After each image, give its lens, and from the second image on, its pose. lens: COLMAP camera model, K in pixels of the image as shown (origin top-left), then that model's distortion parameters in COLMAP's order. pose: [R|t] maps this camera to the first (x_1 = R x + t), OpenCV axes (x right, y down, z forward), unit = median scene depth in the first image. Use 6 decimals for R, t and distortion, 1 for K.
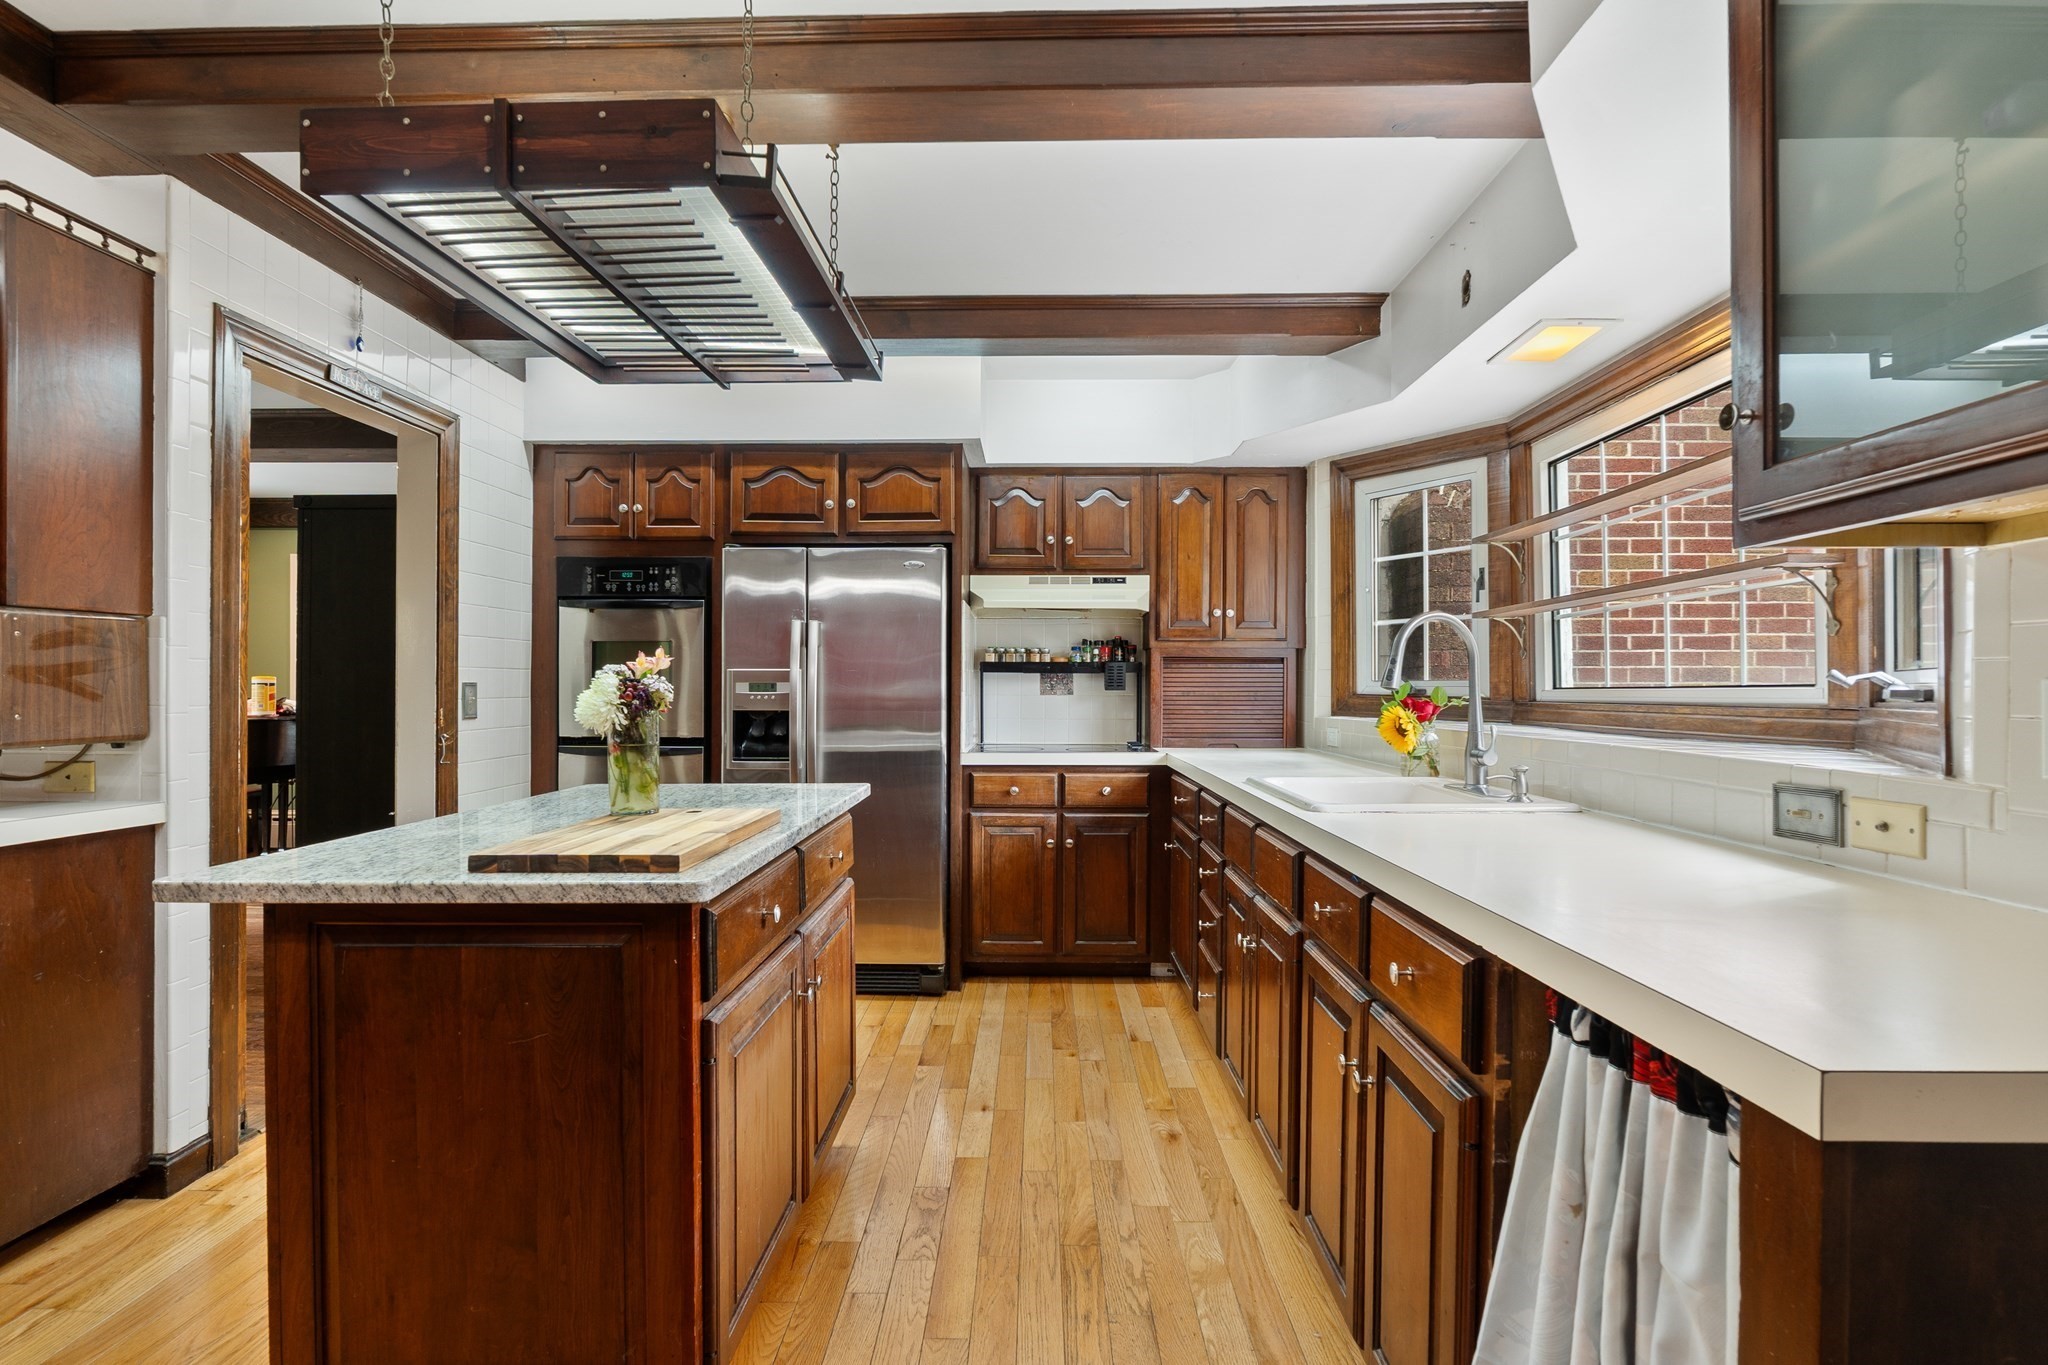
lens RADIAL K [[948.1, 0, 1027.8], [0, 948.1, 694.3], [0, 0, 1]] dist [-0.011240, 0.002118]
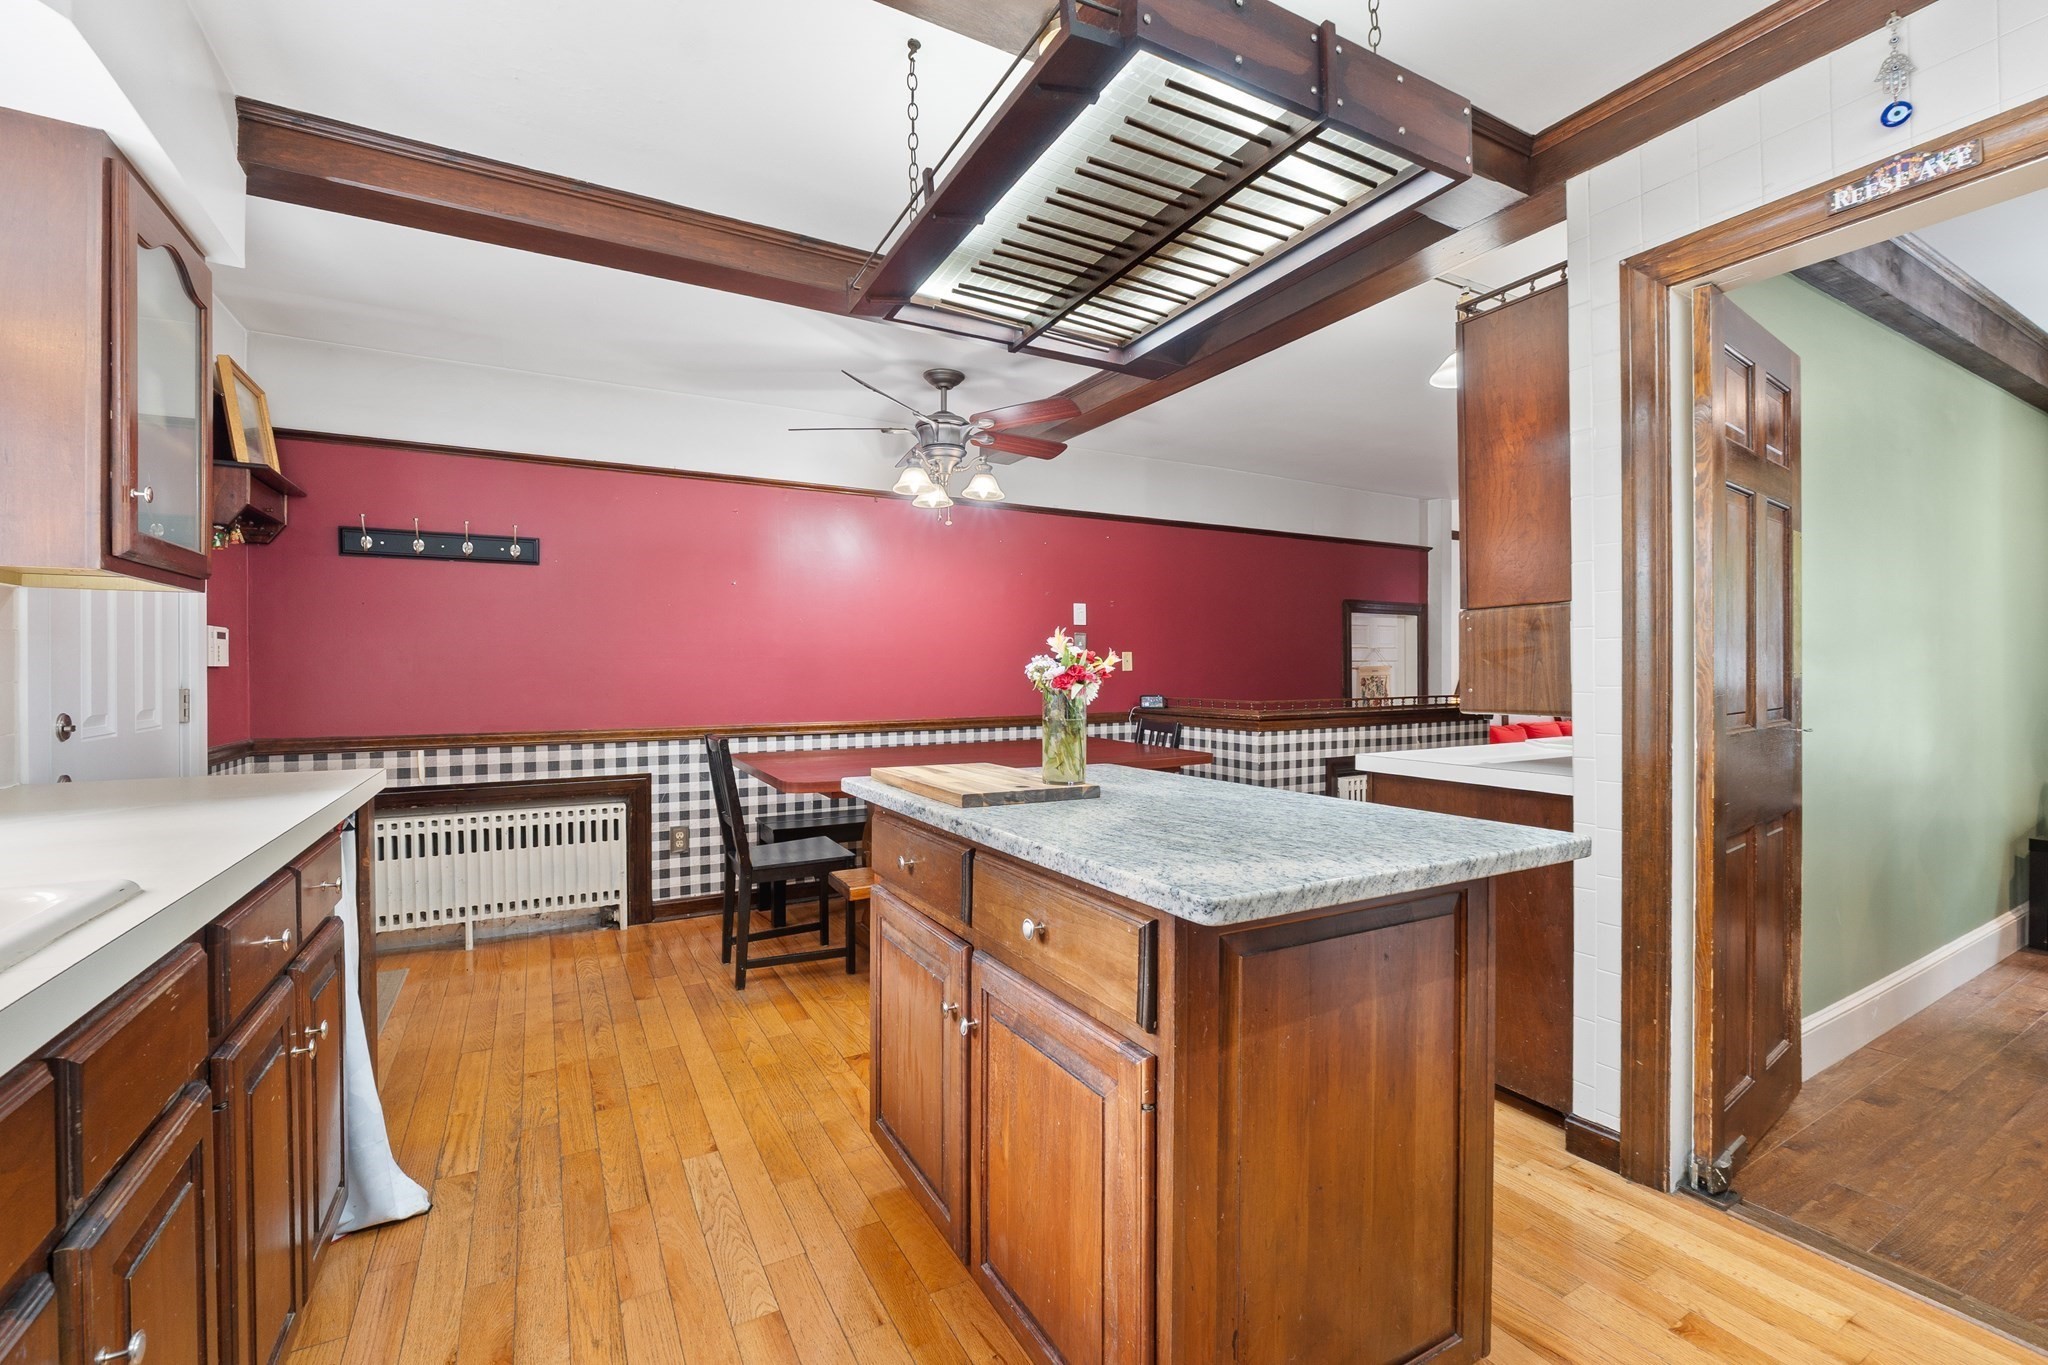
lens RADIAL K [[866.2, 0, 1024.4], [0, 866.2, 678.5], [0, 0, 1]] dist [-0.004036, -0.000184]
pose [[-0.861955, 0.004940, -0.506961, 0.073103], [0.002290, 0.999980, 0.005850, -0.001114], [0.506980, 0.003881, -0.861949, 1.054472]]
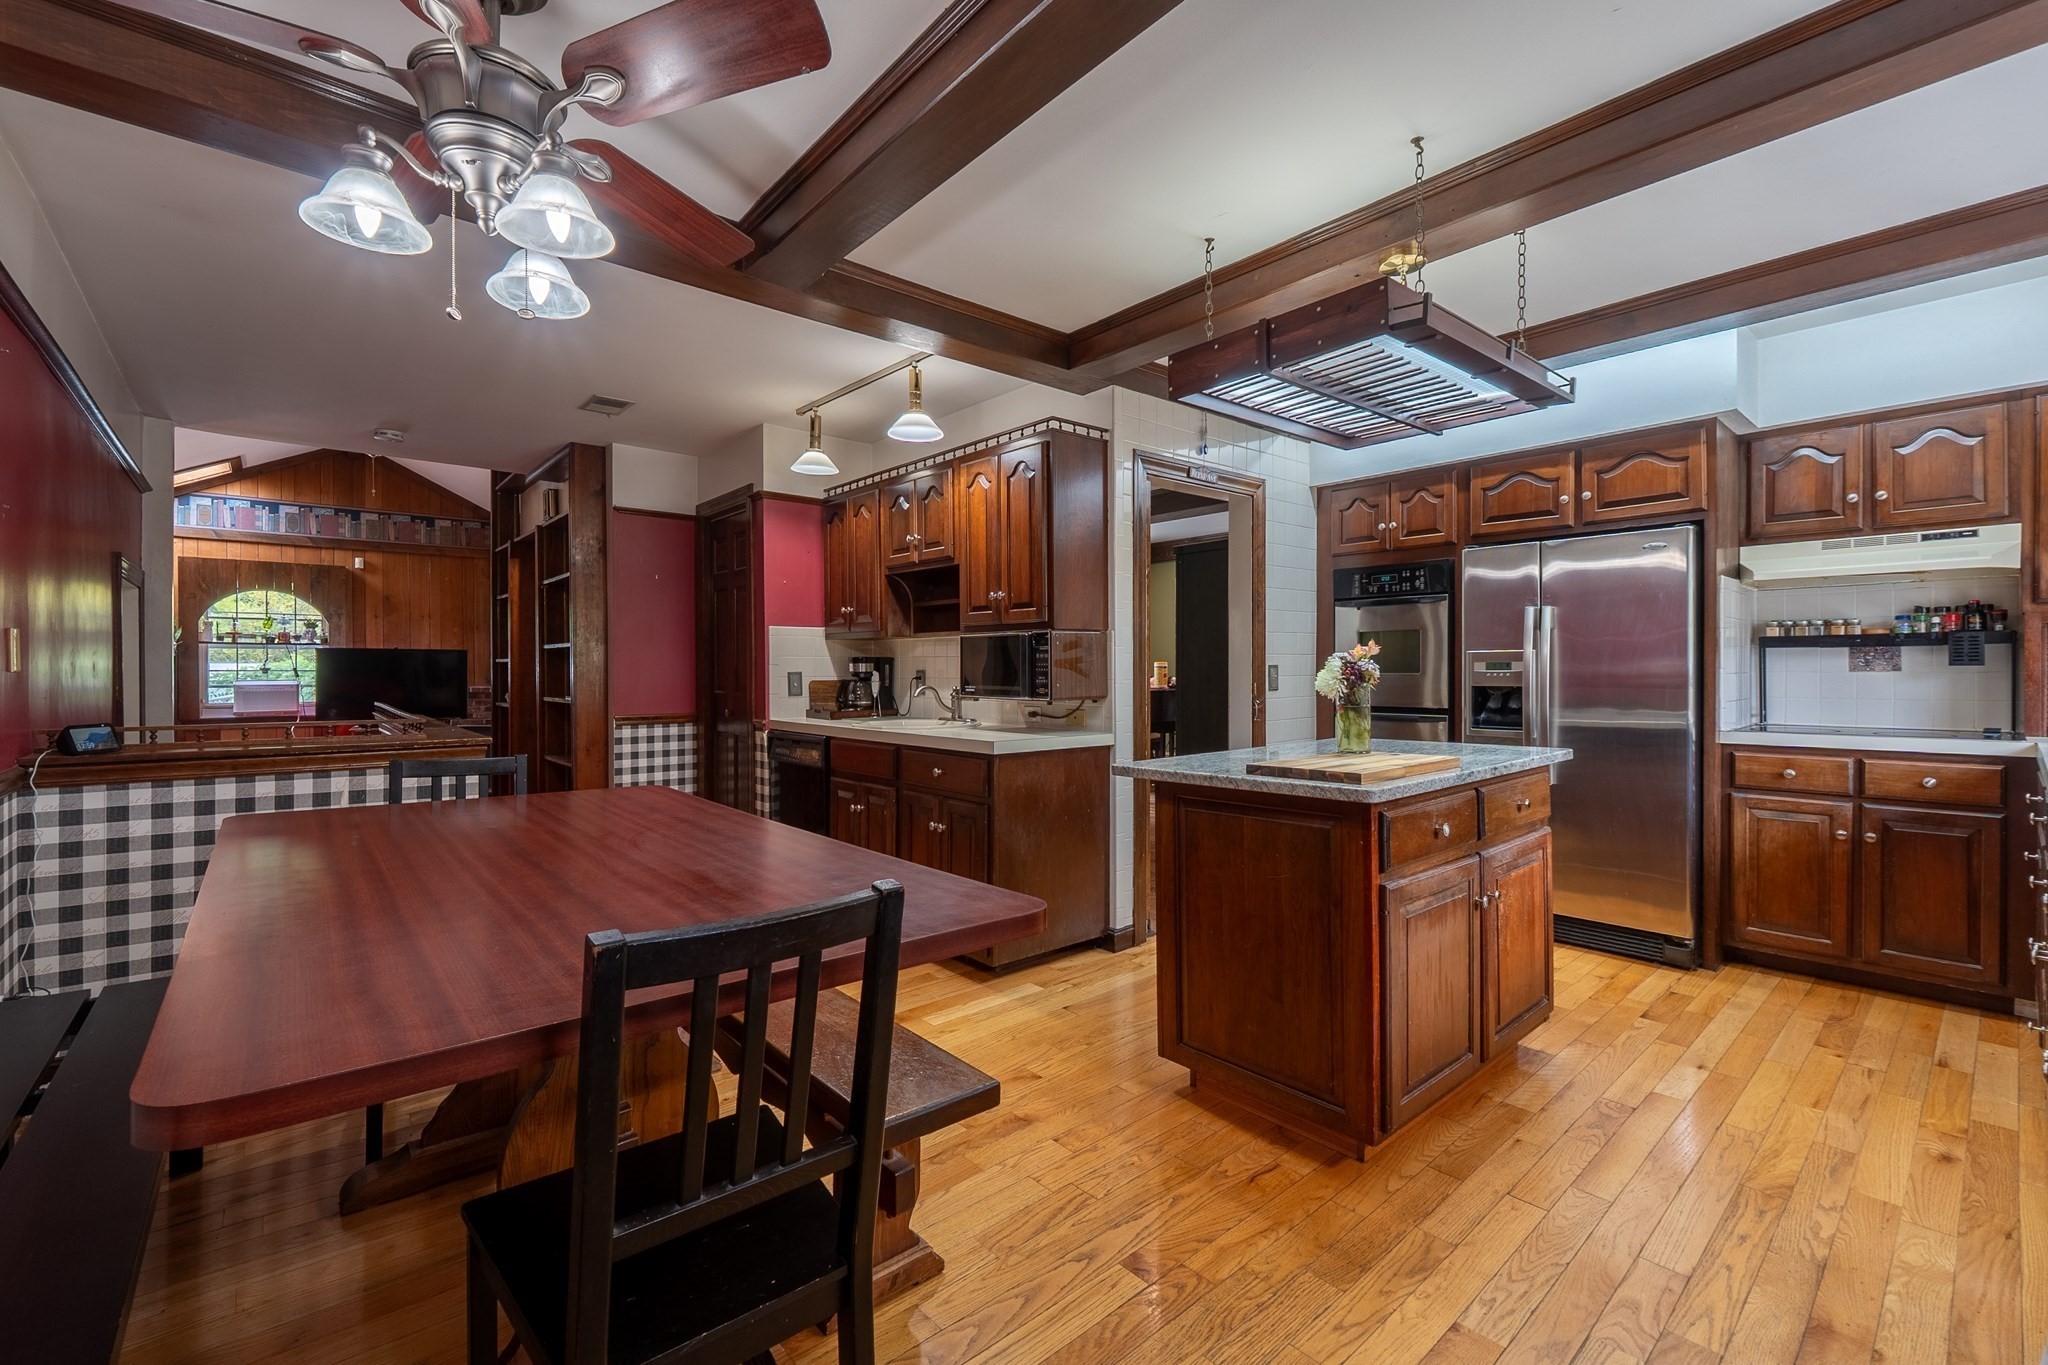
lens RADIAL K [[866.2, 0, 1023.8], [0, 866.2, 672.3], [0, 0, 1]] dist [-0.004036, -0.000184]
pose [[0.666858, -0.004907, -0.745169, 0.143652], [0.003788, 0.999988, -0.003195, 0.001303], [0.745175, -0.000692, 0.666868, -0.165250]]
